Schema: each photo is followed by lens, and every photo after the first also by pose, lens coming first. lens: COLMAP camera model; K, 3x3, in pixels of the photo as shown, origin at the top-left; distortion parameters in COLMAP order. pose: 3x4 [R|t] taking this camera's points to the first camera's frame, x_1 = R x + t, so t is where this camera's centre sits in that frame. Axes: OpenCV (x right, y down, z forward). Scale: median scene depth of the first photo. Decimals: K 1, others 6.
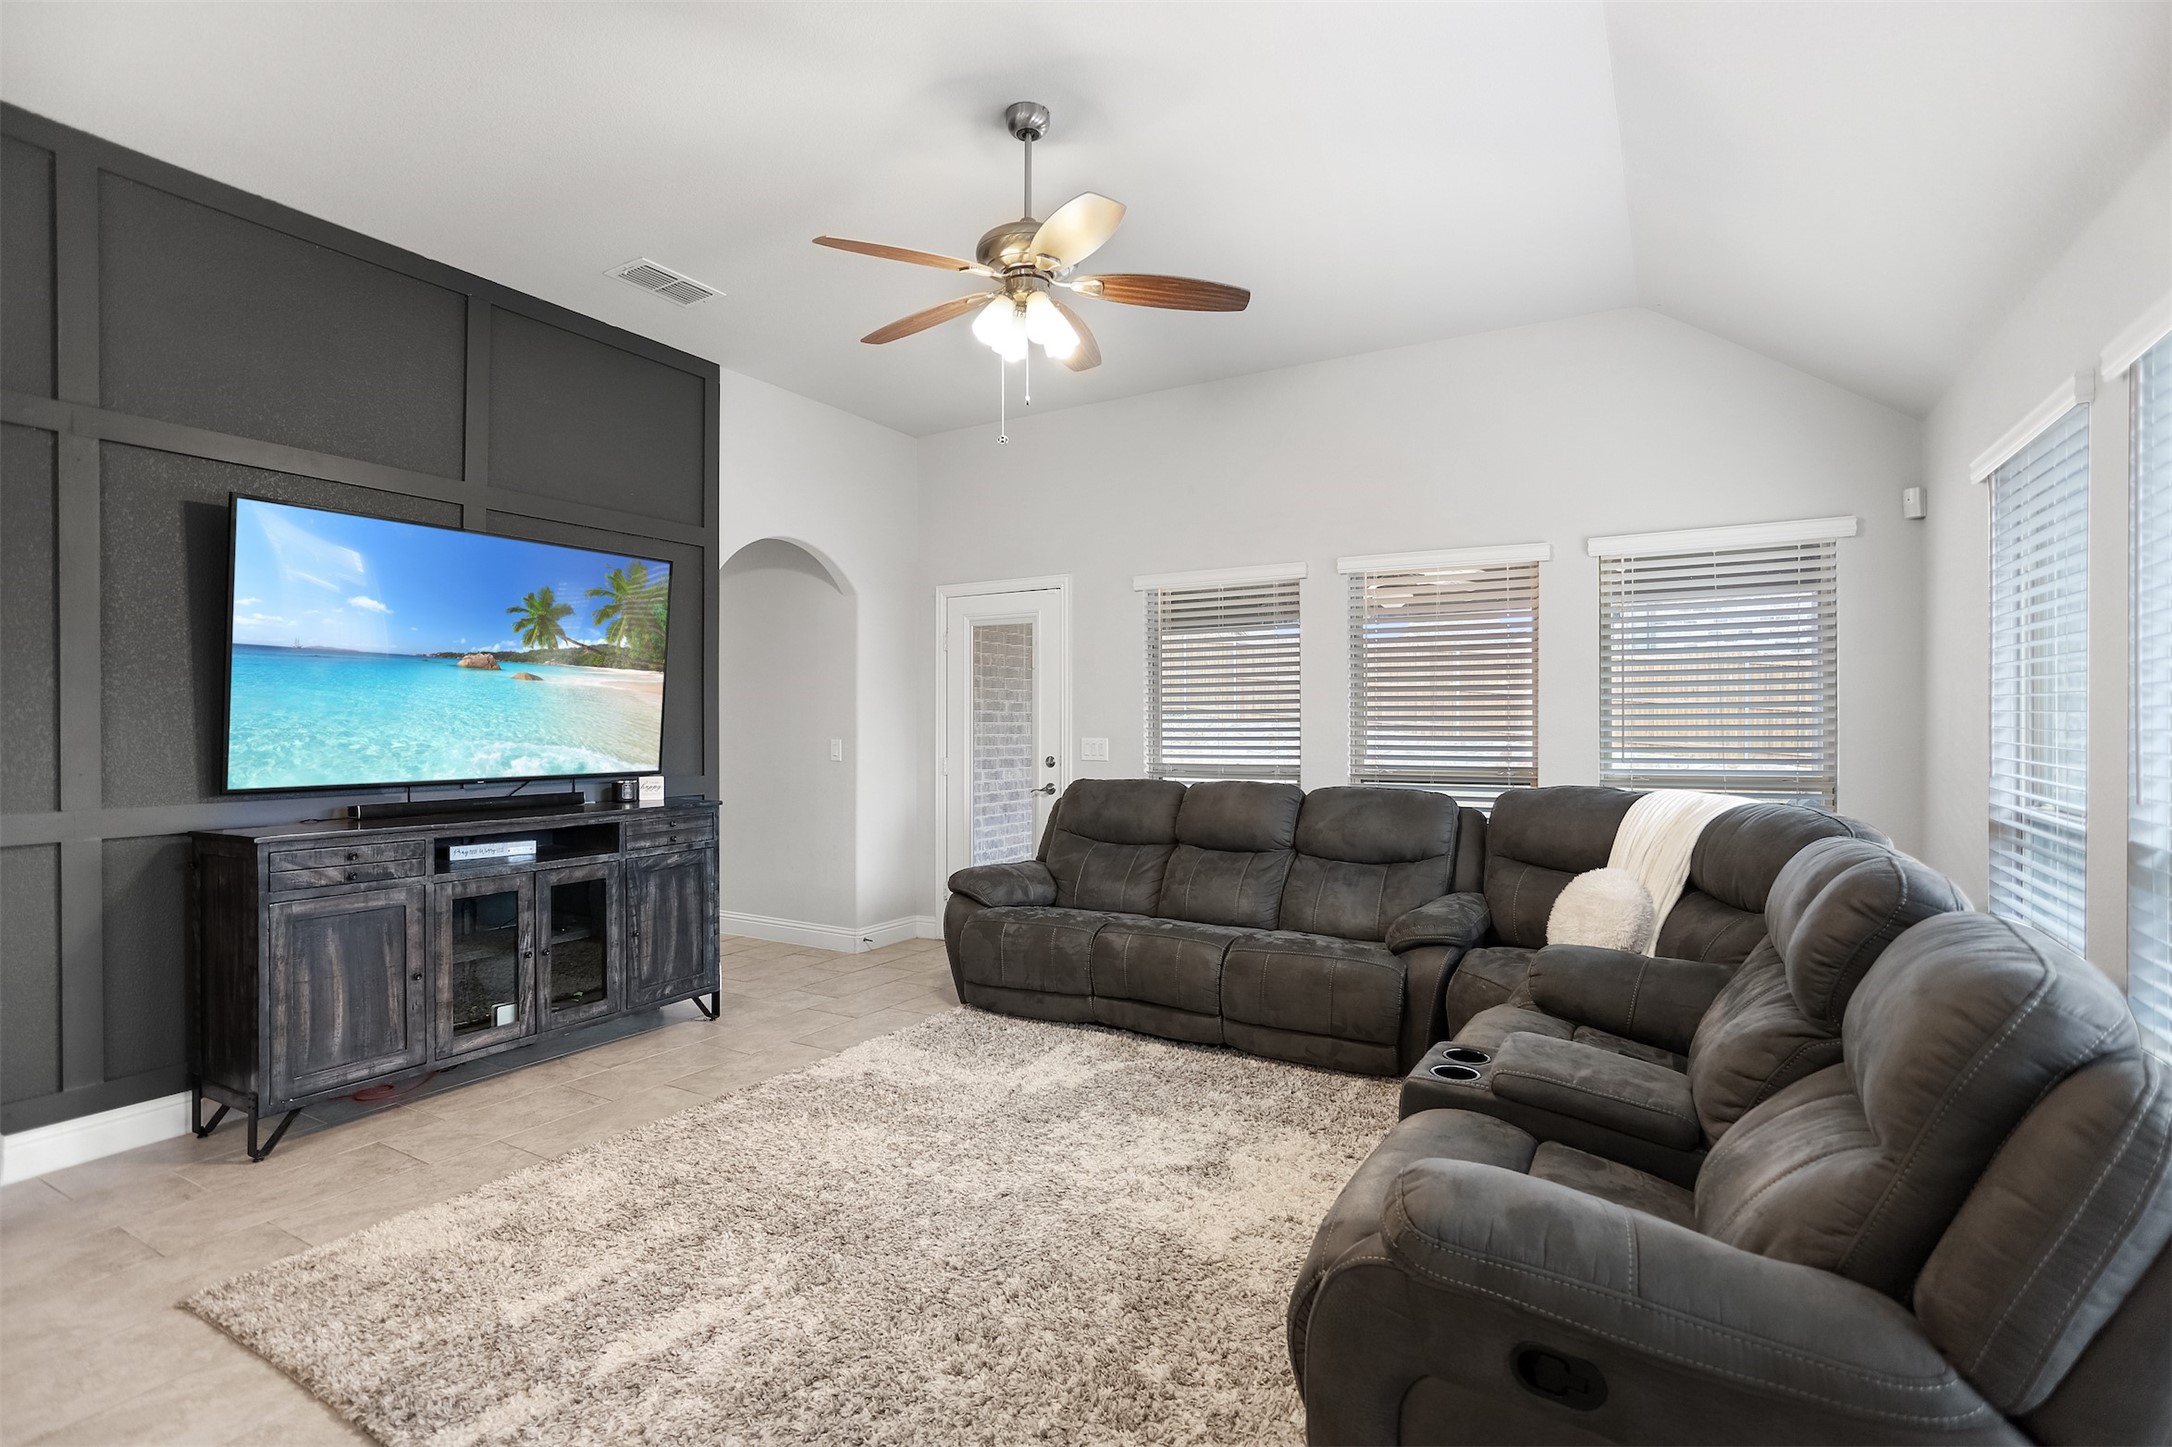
lens RADIAL K [[1057.4, 0, 1009.8], [0, 1057.4, 722.4], [0, 0, 1]] dist [-0.034300, 0.000235]
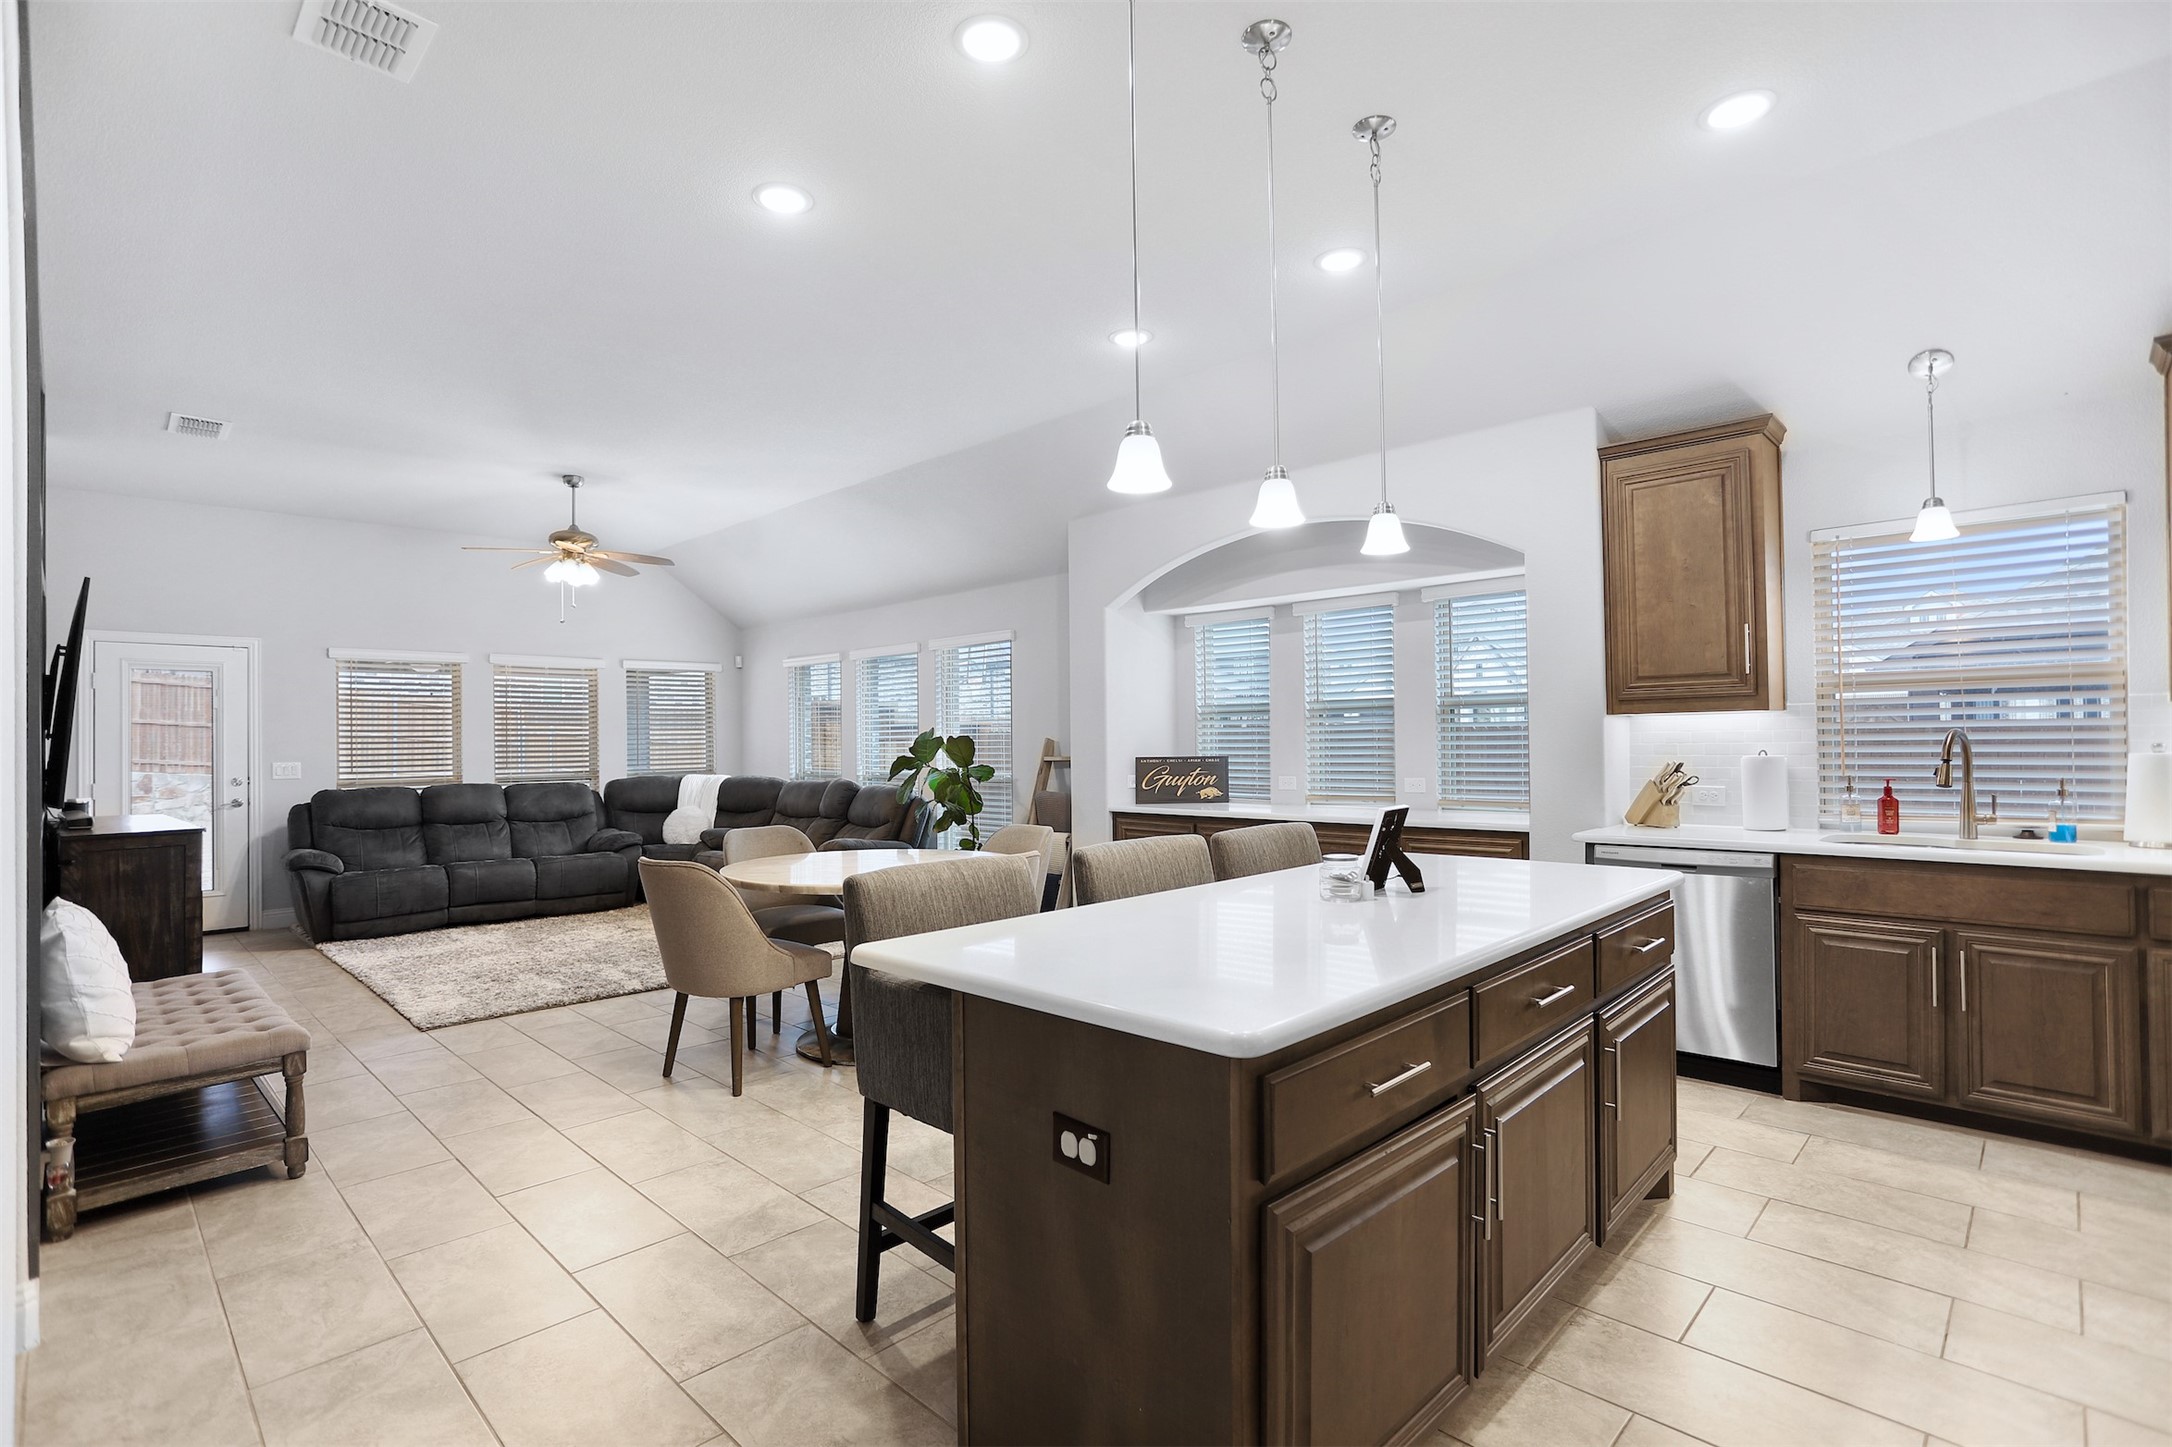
lens RADIAL K [[1018.6, 0, 1086.0], [0, 1018.6, 723.5], [0, 0, 1]] dist [-0.044611, 0.042239]
pose [[0.218166, 0.018427, 0.975738, -1.321290], [0.007065, 0.999766, -0.020461, -0.001689], [-0.975886, 0.011358, 0.217985, -0.384012]]
